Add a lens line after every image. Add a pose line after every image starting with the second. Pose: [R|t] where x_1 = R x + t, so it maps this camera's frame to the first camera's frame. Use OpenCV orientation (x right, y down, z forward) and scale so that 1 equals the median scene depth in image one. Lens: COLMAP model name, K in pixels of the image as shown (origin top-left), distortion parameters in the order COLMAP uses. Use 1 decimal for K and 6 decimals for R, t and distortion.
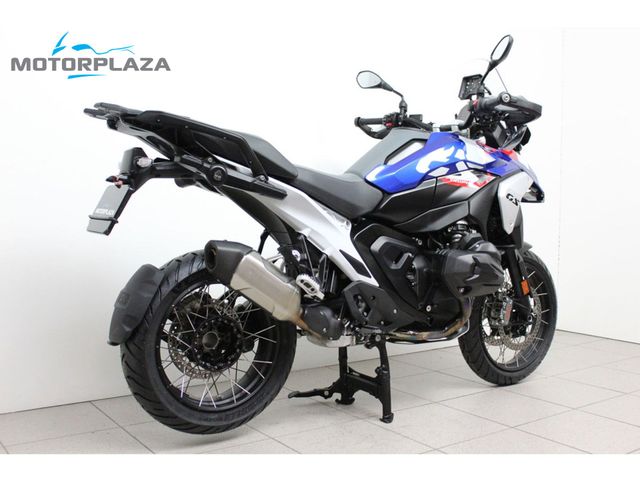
lens RADIAL K [[700.6, 0, 320.9], [0, 700.6, 240.5], [0, 0, 1]] dist [-0.055303, 0.000000]
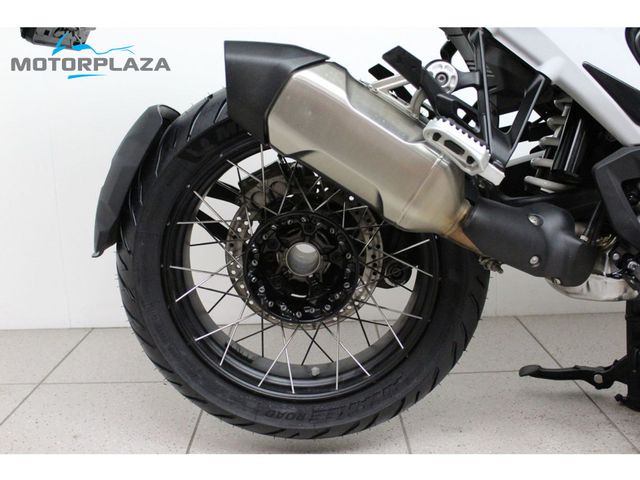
lens RADIAL K [[700.6, 0, 318.9], [0, 700.6, 240.9], [0, 0, 1]] dist [-0.055303, 0.000000]
pose [[0.828137, 0.085363, -0.553988, 0.128151], [0.005523, 0.987045, 0.160348, 0.048696], [0.560498, -0.135850, 0.816937, 0.589639]]
